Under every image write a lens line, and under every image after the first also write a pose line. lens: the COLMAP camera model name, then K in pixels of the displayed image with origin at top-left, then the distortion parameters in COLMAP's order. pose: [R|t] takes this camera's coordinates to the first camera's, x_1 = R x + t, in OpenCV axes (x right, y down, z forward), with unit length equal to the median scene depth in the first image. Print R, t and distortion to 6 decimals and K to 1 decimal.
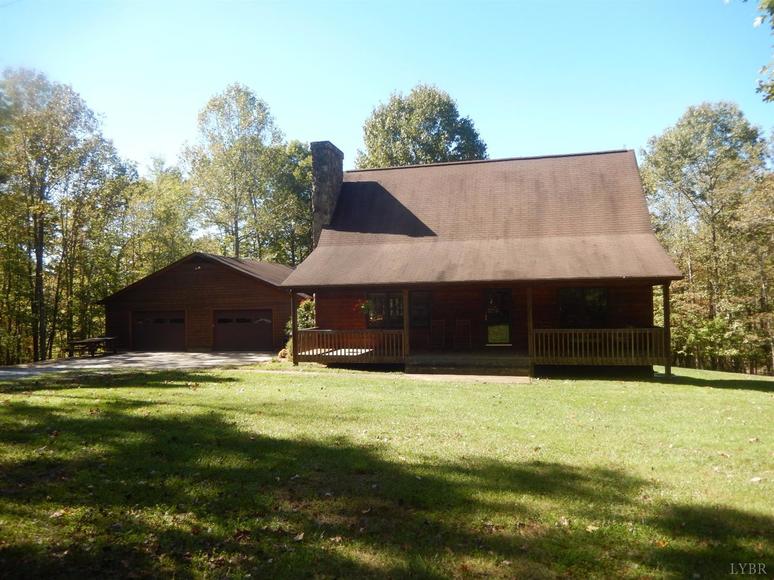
lens RADIAL K [[581.8, 0, 387.0], [0, 581.8, 290.0], [0, 0, 1]] dist [-0.024905, 0.000948]
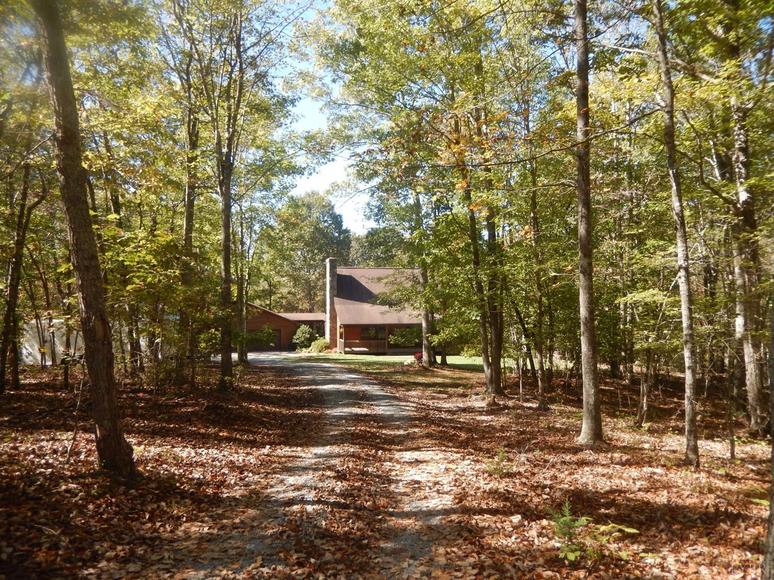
lens RADIAL K [[581.8, 0, 387.0], [0, 581.8, 290.0], [0, 0, 1]] dist [-0.024905, 0.000948]
pose [[0.900639, 0.034659, 0.433183, -0.993283], [-0.030852, 0.999399, -0.015817, -0.108083], [-0.433471, 0.000881, 0.901167, -1.260583]]
